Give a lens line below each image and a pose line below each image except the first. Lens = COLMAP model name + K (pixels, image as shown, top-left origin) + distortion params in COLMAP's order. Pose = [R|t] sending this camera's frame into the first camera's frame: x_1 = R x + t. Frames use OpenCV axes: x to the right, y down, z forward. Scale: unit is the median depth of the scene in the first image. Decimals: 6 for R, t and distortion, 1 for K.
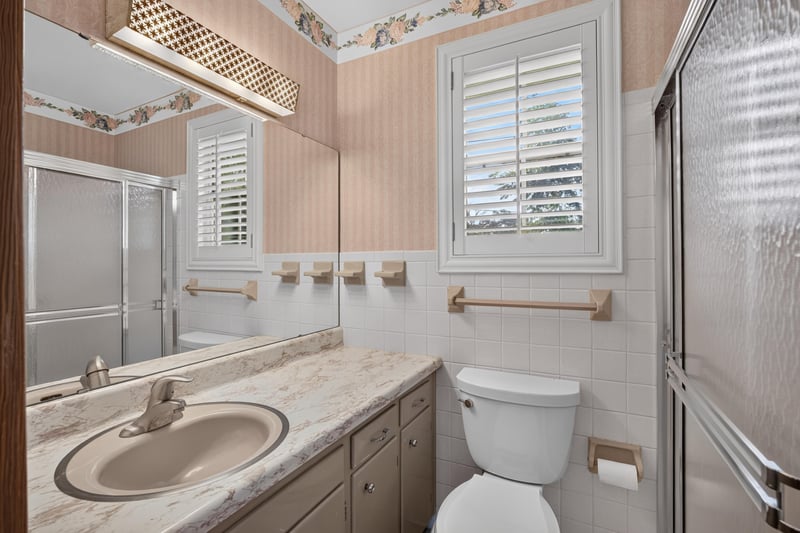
lens RADIAL K [[372.4, 0, 397.1], [0, 372.4, 264.9], [0, 0, 1]] dist [-0.022009, 0.005331]
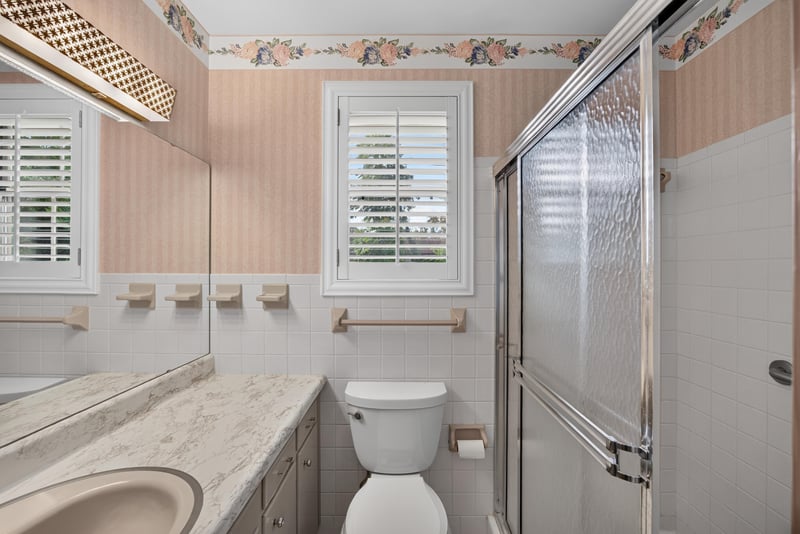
lens RADIAL K [[348.1, 0, 402.2], [0, 348.1, 268.7], [0, 0, 1]] dist [-0.020319, 0.005755]
pose [[0.886992, 0.003992, 0.461767, -0.164796], [-0.006001, 0.999978, 0.002882, -0.066619], [-0.461745, -0.005327, 0.886997, 0.020290]]
